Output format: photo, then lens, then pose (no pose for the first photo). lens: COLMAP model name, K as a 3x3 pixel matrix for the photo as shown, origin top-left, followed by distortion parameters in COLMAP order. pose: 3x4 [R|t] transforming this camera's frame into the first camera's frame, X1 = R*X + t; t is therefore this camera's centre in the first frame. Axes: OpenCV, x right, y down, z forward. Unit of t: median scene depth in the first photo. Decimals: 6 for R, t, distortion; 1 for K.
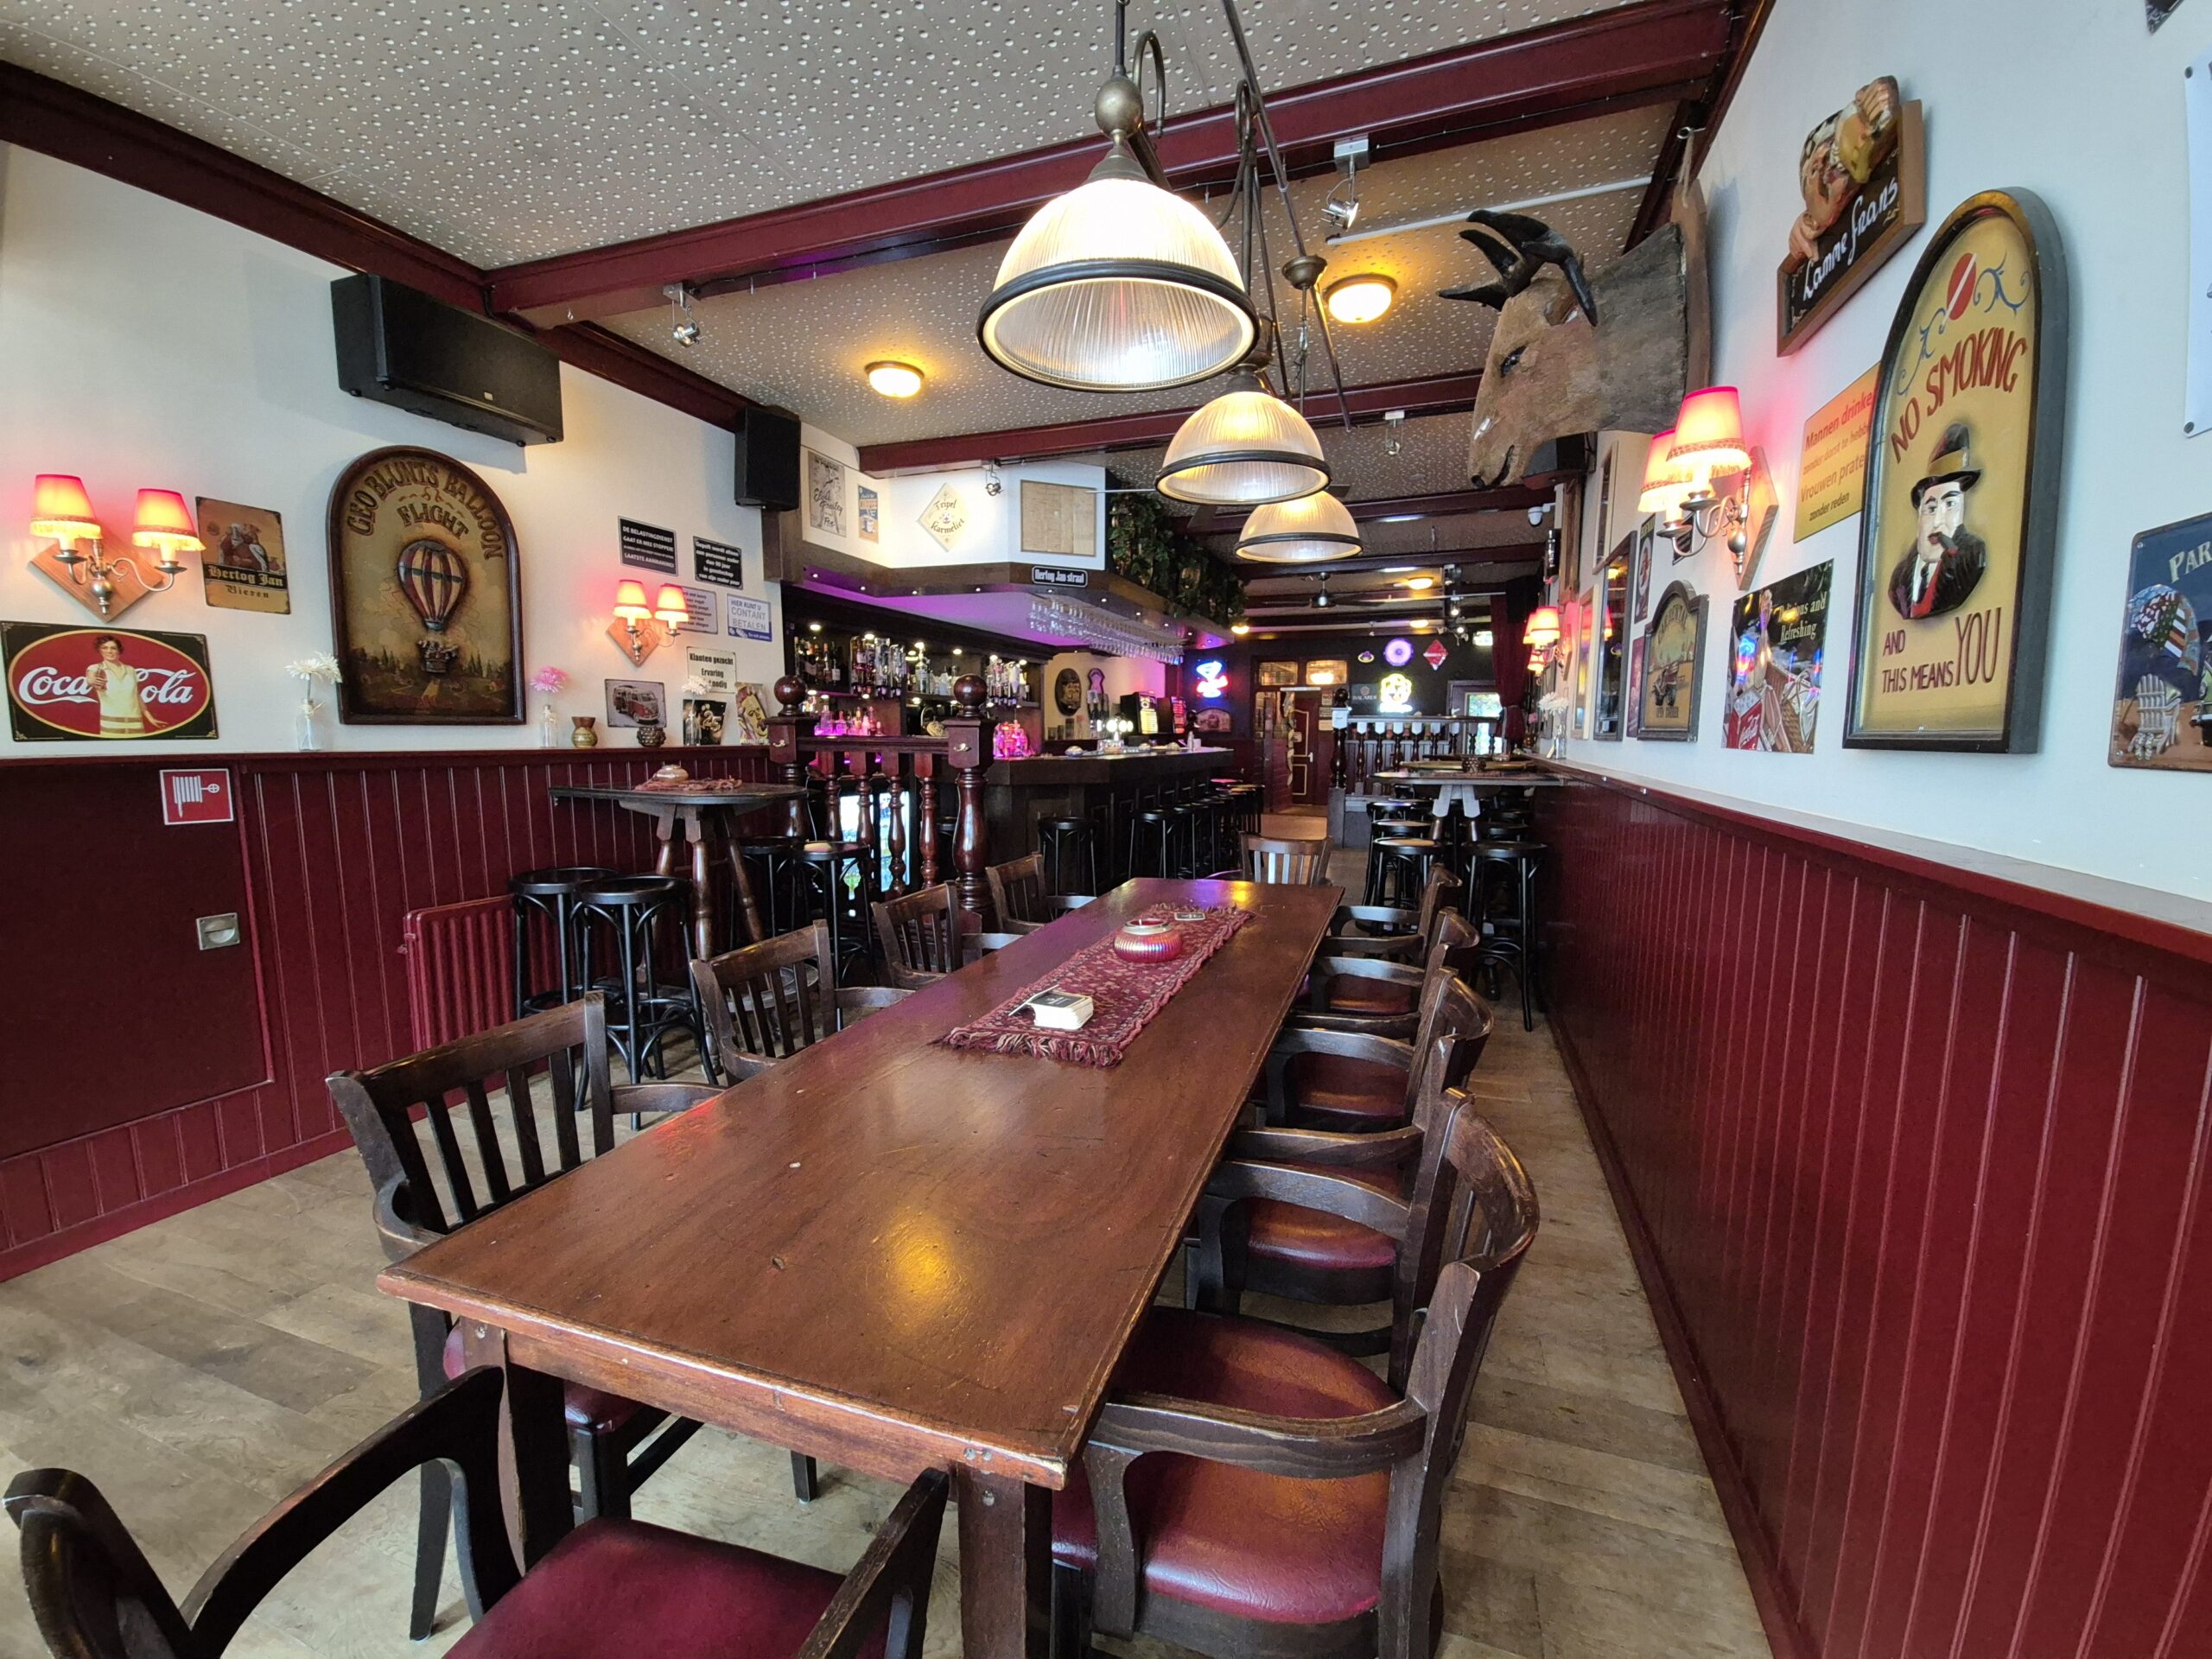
lens RADIAL K [[889.5, 0, 1106.0], [0, 889.5, 829.5], [0, 0, 1]] dist [0.000009, -0.000048]
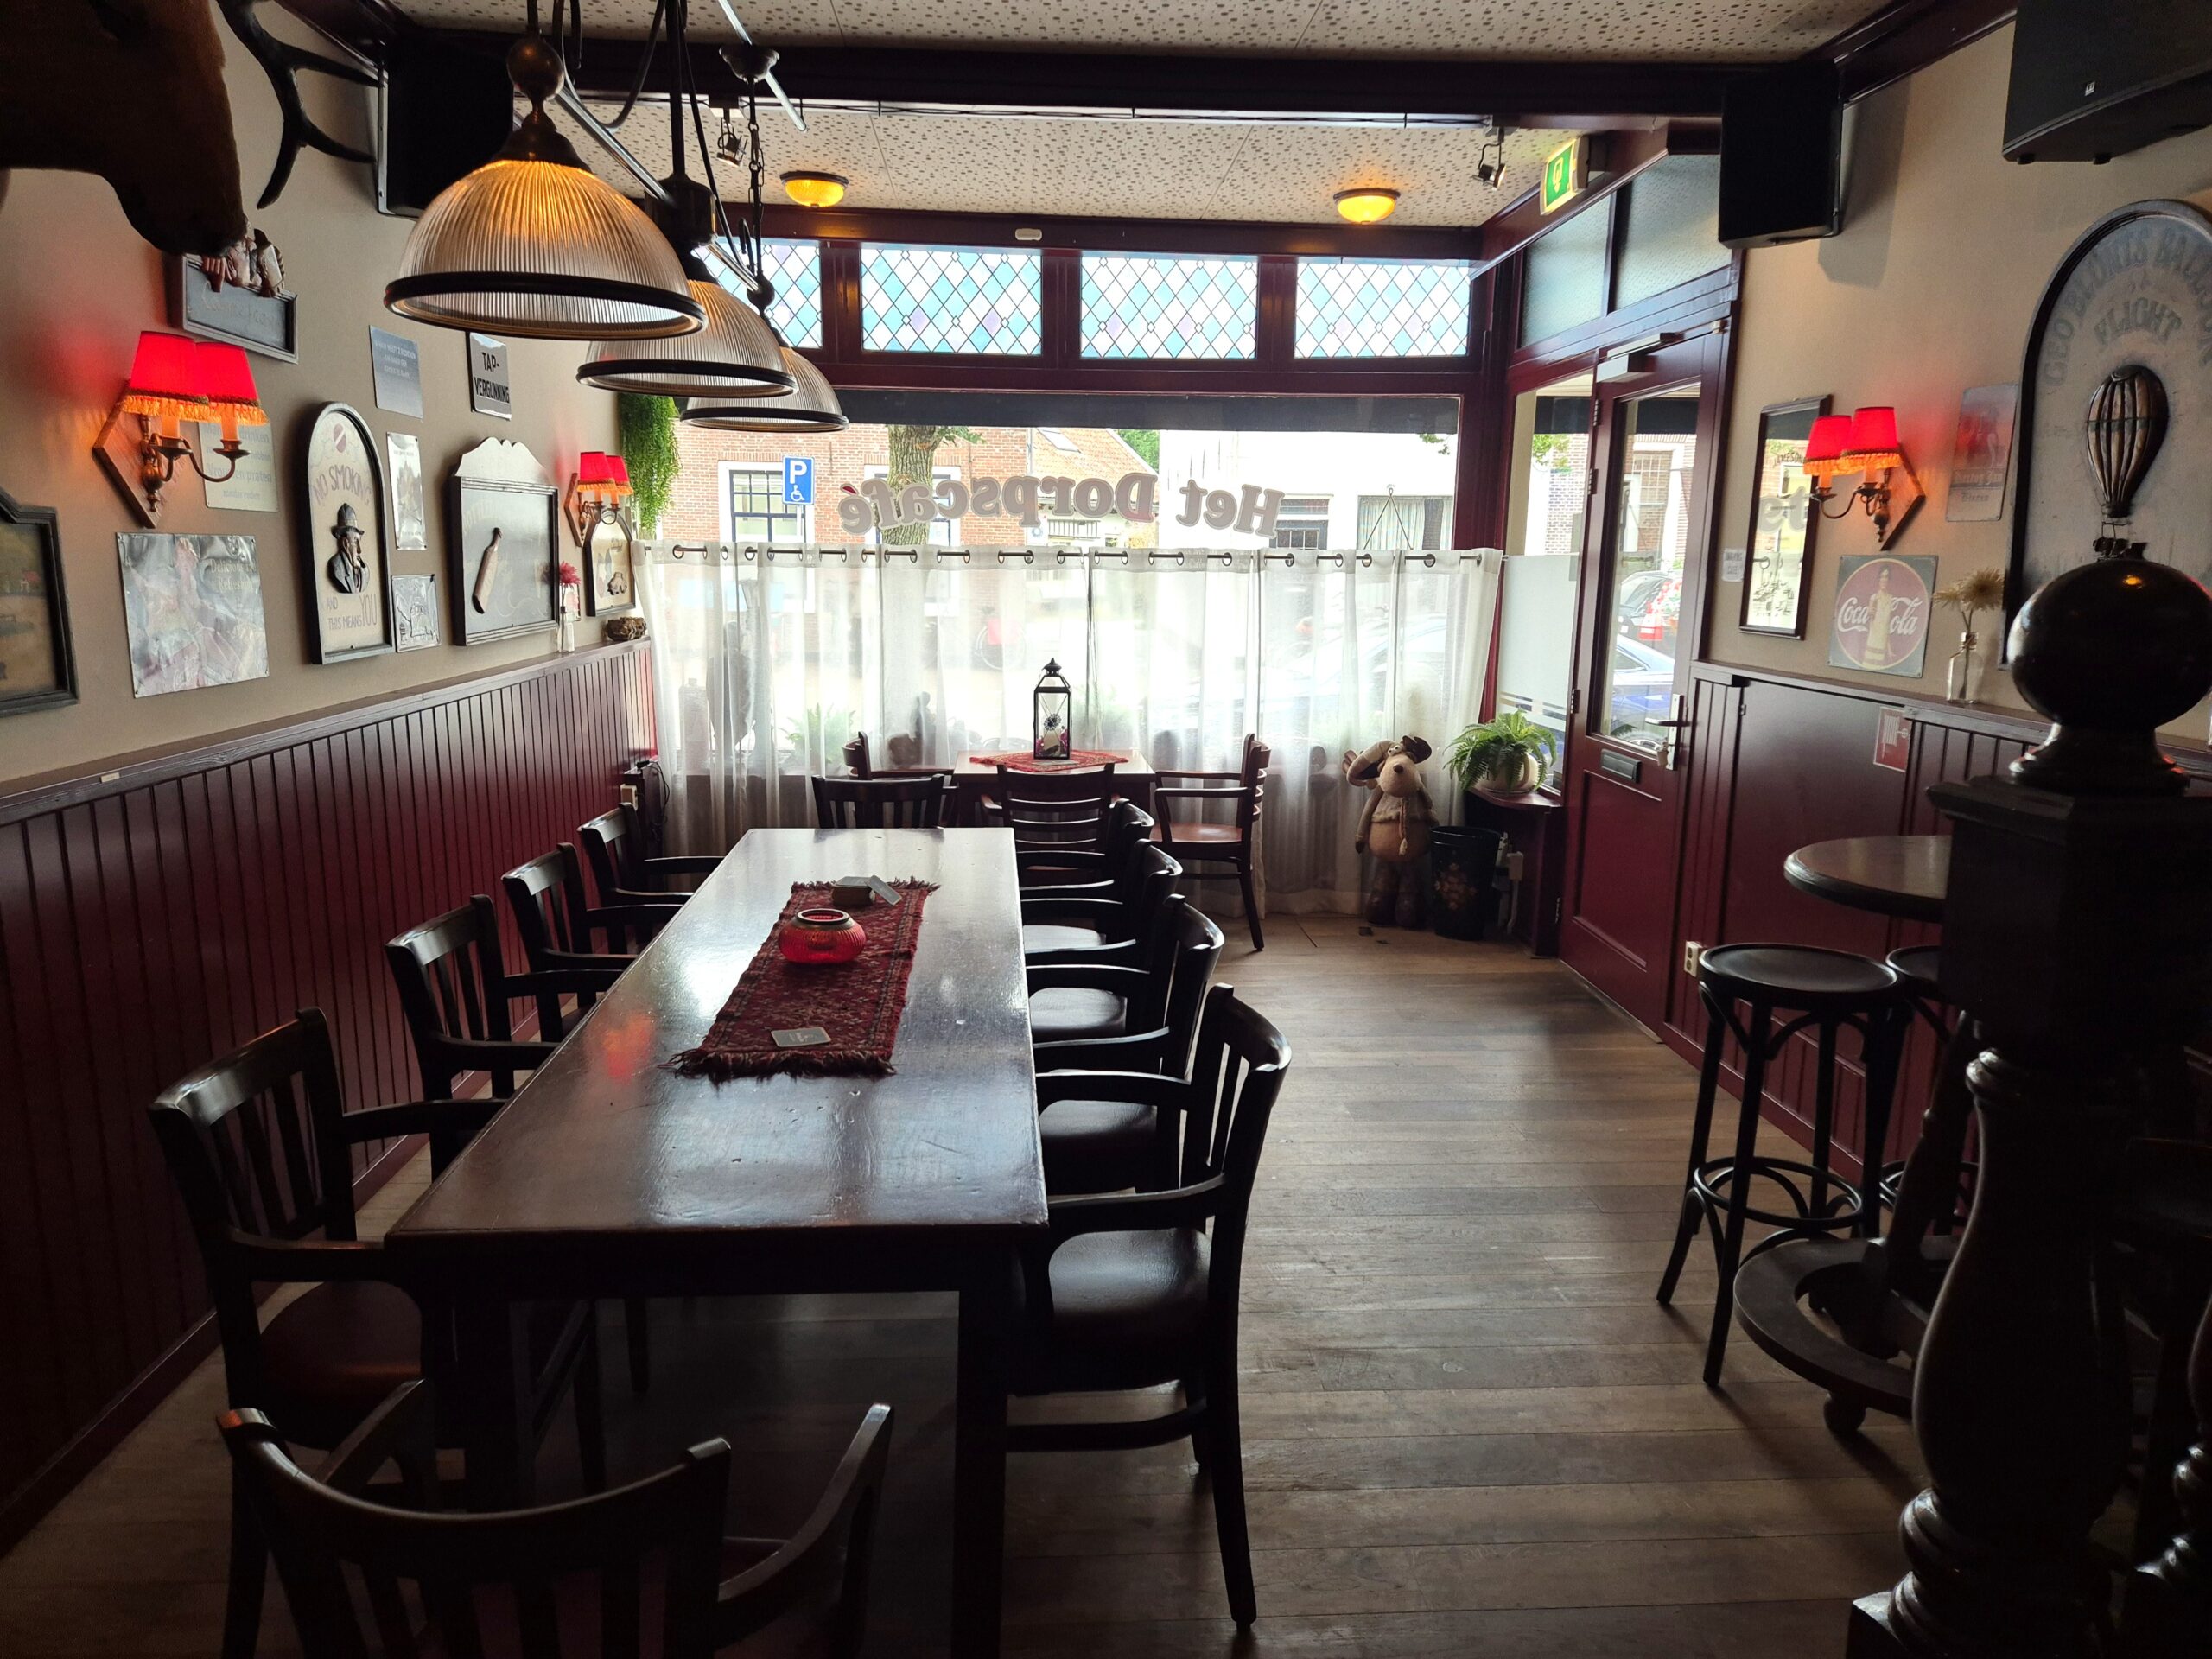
lens RADIAL K [[1532.0, 0, 1106.0], [0, 1532.0, 829.5], [0, 0, 1]] dist [0.002446, 0.002723]
pose [[-0.922158, 0.060551, -0.382044, 0.302875], [-0.054962, 0.957140, 0.284362, -0.352212], [0.382888, 0.283224, -0.879307, 2.122776]]
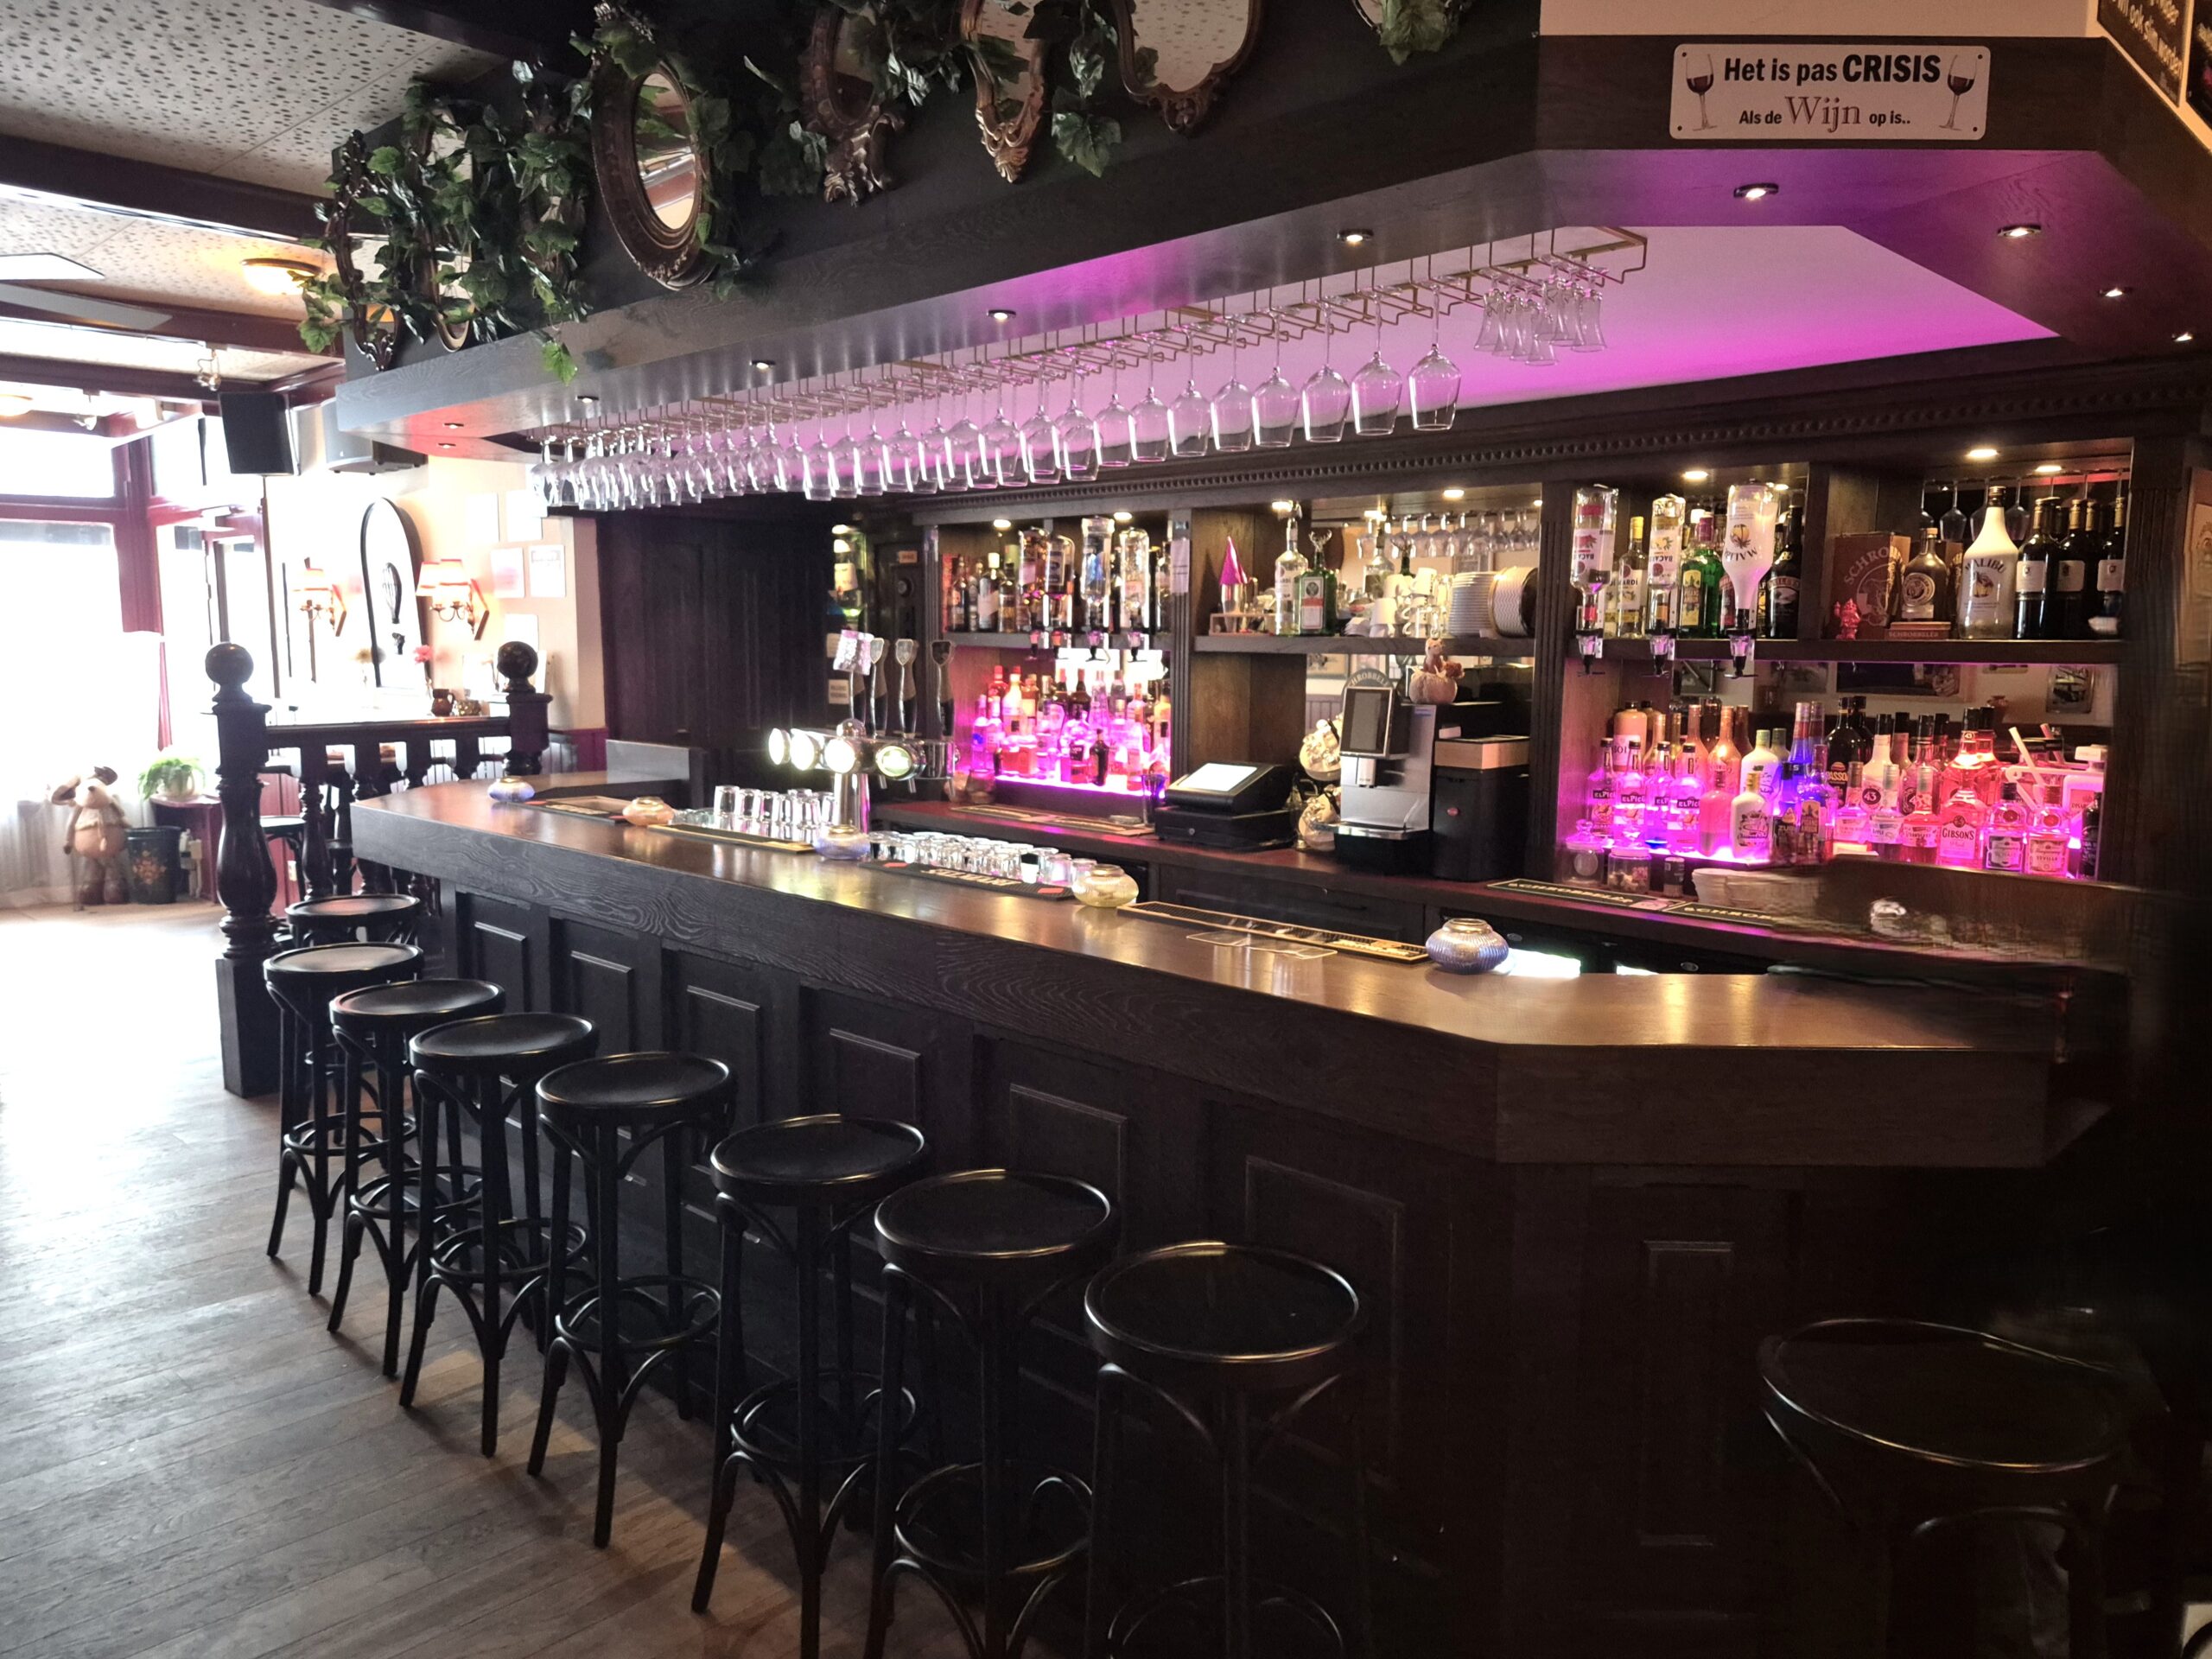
lens RADIAL K [[1532.0, 0, 1106.0], [0, 1532.0, 829.5], [0, 0, 1]] dist [0.002446, 0.002723]
pose [[-0.416043, 0.111431, -0.902492, 1.236232], [-0.114234, 0.978197, 0.173439, -0.574096], [0.902141, 0.175253, -0.394242, 3.789220]]
